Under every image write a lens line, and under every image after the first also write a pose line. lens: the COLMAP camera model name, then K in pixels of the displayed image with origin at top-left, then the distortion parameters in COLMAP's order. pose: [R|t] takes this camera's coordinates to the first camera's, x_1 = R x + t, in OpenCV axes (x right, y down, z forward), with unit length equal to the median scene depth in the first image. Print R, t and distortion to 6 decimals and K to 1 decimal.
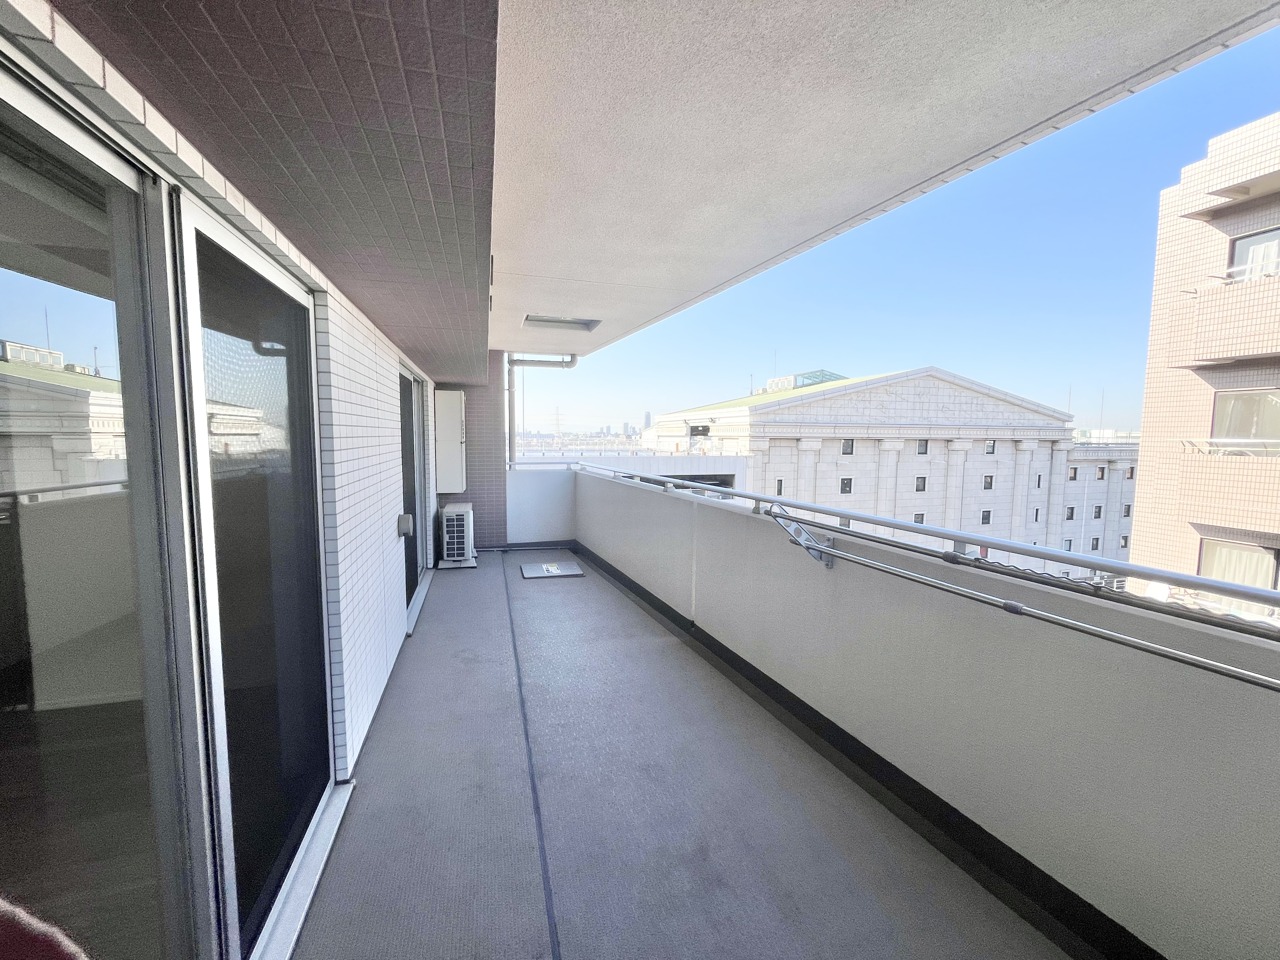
lens RADIAL K [[520.3, 0, 634.2], [0, 520.3, 480.9], [0, 0, 1]] dist [-0.000590, -0.000795]
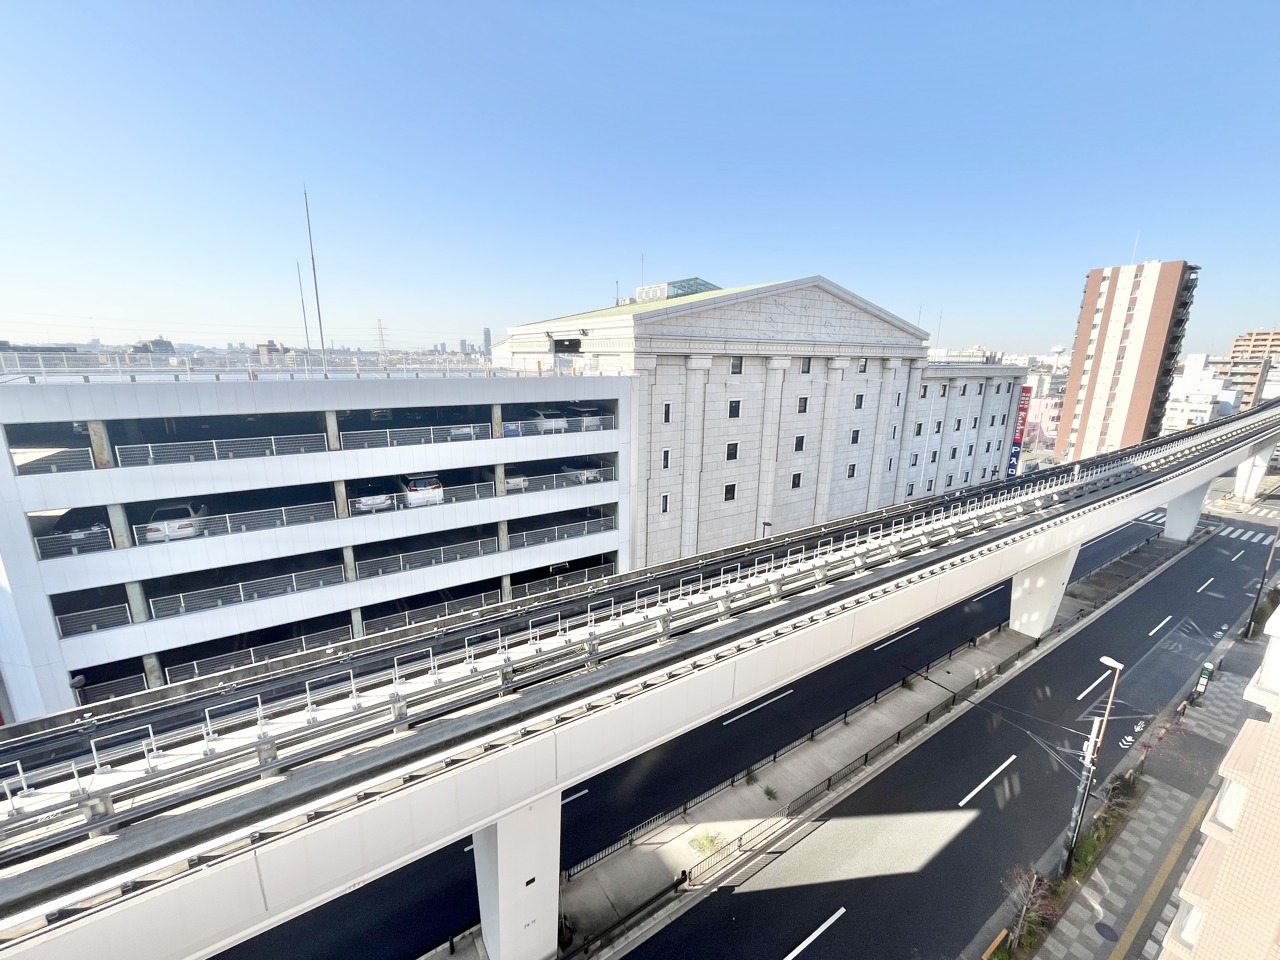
lens RADIAL K [[520.3, 0, 639.3], [0, 520.3, 484.5], [0, 0, 1]] dist [-0.000590, -0.000795]
pose [[0.955483, -0.066323, 0.287495, -0.019850], [0.020168, 0.986810, 0.160621, -0.009550], [-0.294355, -0.147673, 0.944218, 0.164020]]
